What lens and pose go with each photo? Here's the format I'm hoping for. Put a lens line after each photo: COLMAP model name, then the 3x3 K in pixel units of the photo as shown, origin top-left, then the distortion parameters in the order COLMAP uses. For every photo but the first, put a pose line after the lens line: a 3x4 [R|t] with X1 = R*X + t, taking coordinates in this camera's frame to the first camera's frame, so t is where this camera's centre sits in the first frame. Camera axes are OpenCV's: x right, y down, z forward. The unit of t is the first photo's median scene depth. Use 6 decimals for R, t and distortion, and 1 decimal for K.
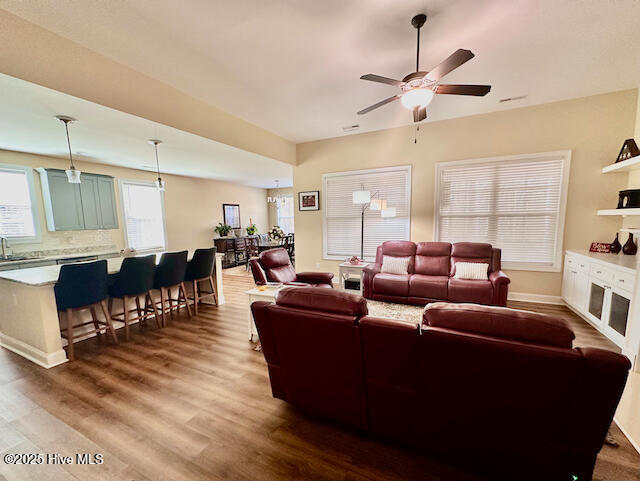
lens RADIAL K [[256.2, 0, 320.0], [0, 256.2, 240.5], [0, 0, 1]] dist [-0.001403, -0.000583]
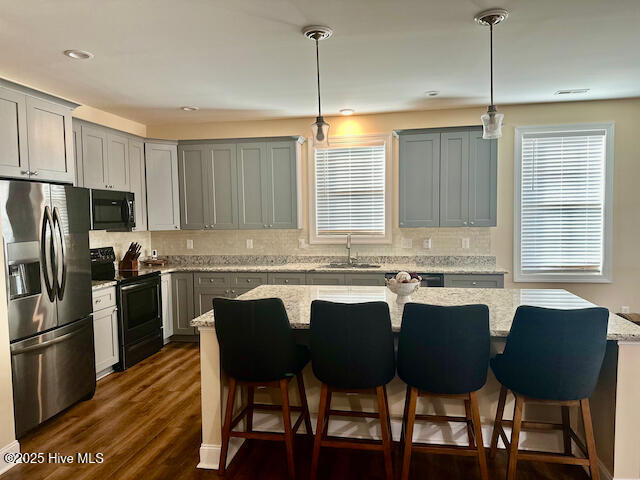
lens RADIAL K [[446.5, 0, 320.0], [0, 446.5, 240.0], [0, 0, 1]] dist [0.094427, -0.150896]
pose [[0.246335, 0.066592, -0.966894, -0.008428], [-0.068384, 0.996344, 0.051198, -0.052515], [0.966769, 0.053508, 0.249988, 0.564055]]
